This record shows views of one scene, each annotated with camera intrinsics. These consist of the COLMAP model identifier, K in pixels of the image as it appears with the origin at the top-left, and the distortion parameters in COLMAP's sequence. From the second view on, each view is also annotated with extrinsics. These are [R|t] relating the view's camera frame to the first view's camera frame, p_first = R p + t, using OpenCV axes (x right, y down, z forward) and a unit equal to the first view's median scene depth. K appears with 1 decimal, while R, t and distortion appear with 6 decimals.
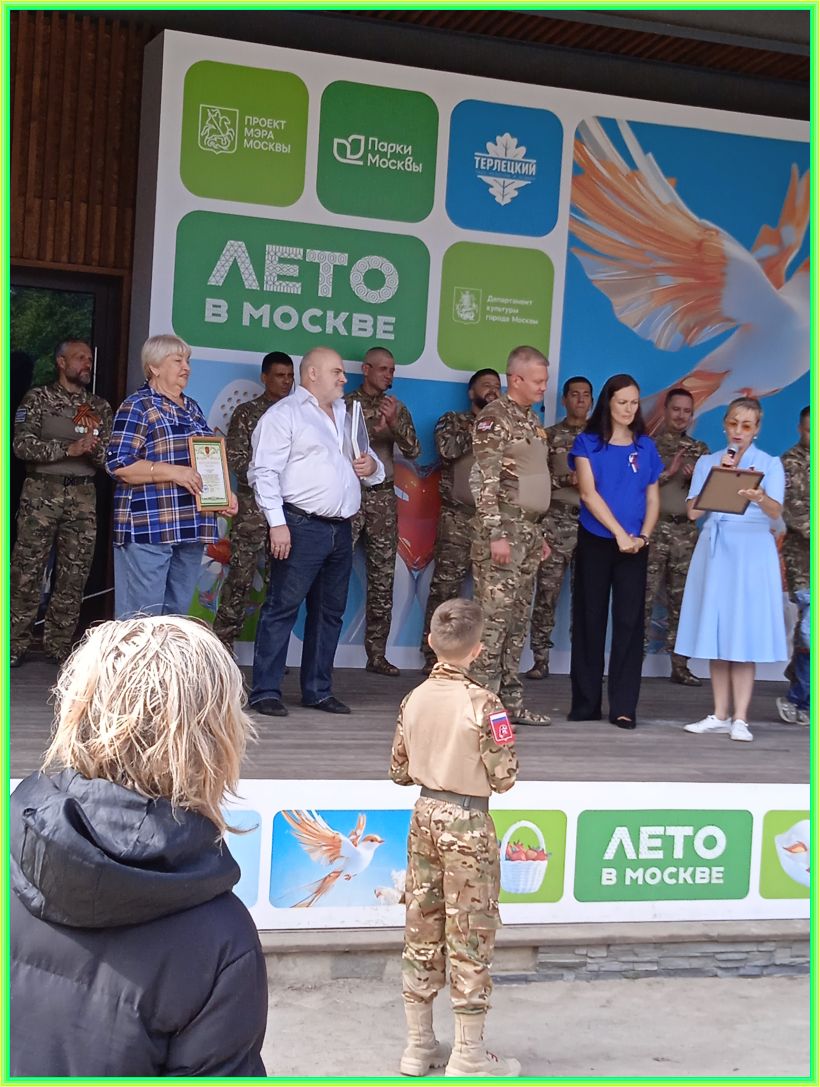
lens RADIAL K [[2015.4, 0, 378.3], [0, 2015.4, 528.0], [0, 0, 1]] dist [0.277946, -1.753743]
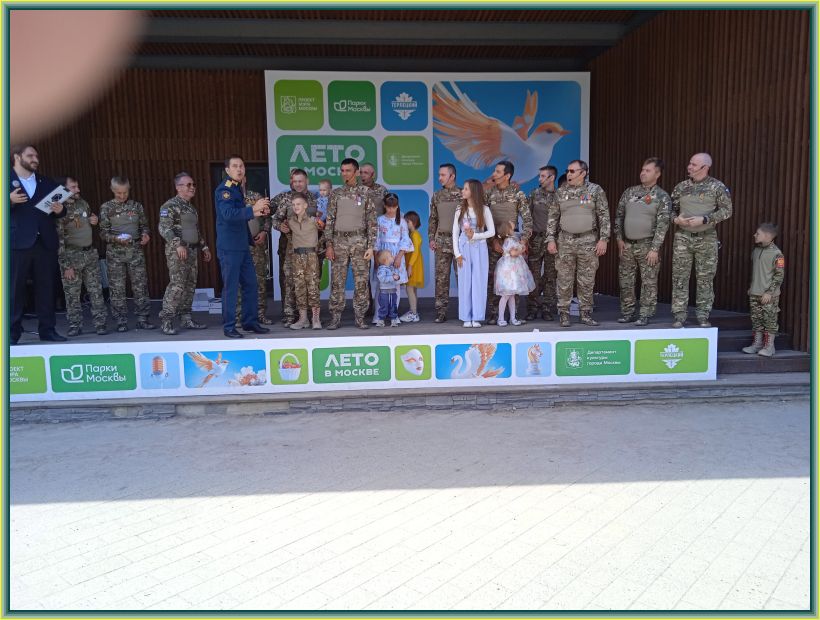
lens RADIAL K [[687.1, 0, 405.7], [0, 687.1, 296.1], [0, 0, 1]] dist [0.068729, -0.102741]
pose [[0.957206, -0.052630, -0.284582, 0.310045], [0.066729, 0.996966, 0.040066, 0.031681], [0.281610, -0.057342, 0.957814, 0.139714]]
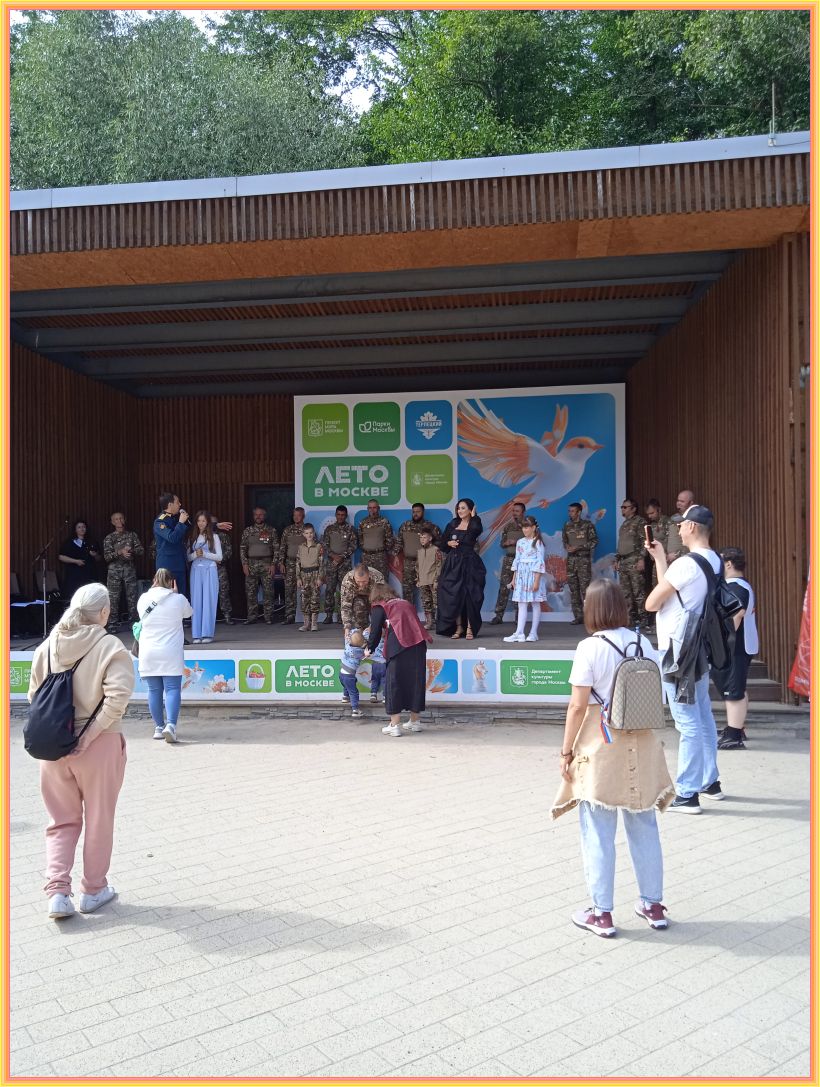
lens RADIAL K [[912.6, 0, 406.0], [0, 912.6, 538.7], [0, 0, 1]] dist [0.120927, -0.380150]
pose [[0.873406, -0.084527, -0.479600, 0.591949], [0.055484, 0.995681, -0.074440, 0.051601], [0.483821, 0.038407, 0.874324, -0.019738]]
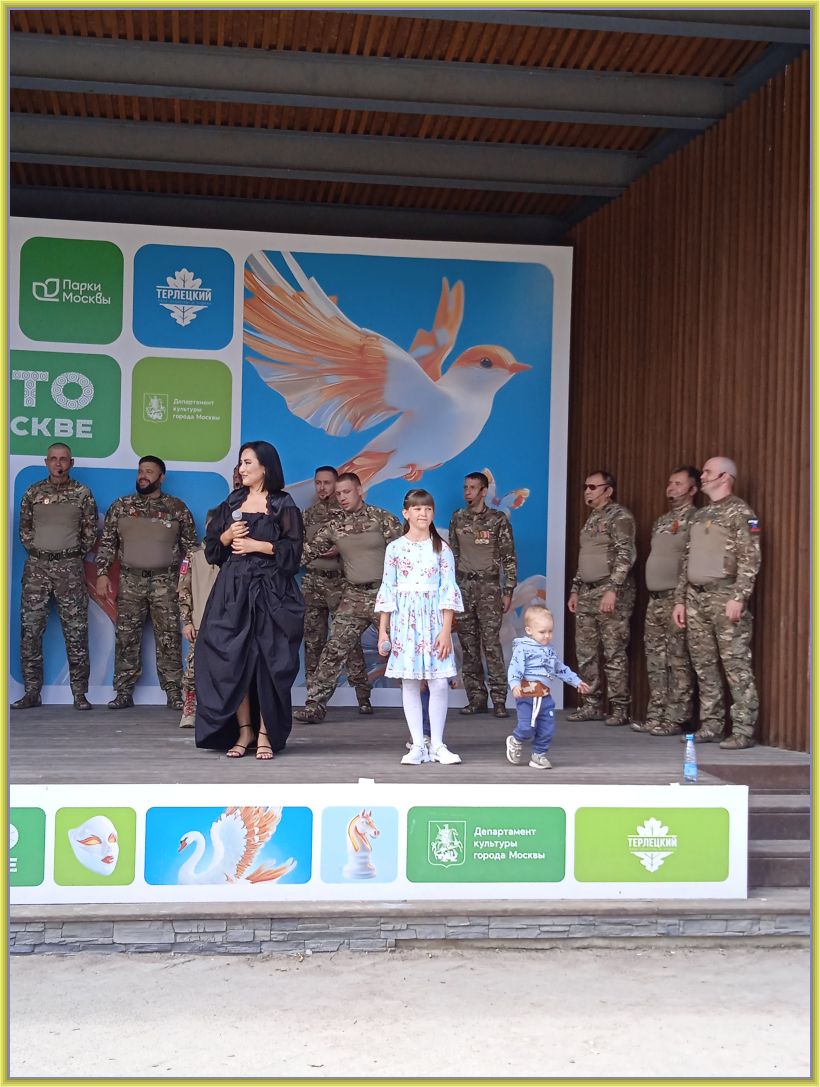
lens RADIAL K [[1498.0, 0, 410.0], [0, 1498.0, 543.5], [0, 0, 1]] dist [0.171655, -0.633794]
pose [[0.973451, -0.045780, -0.224271, 0.405032], [0.033343, 0.997705, -0.058932, 0.032887], [0.226455, 0.049889, 0.972743, 0.145241]]
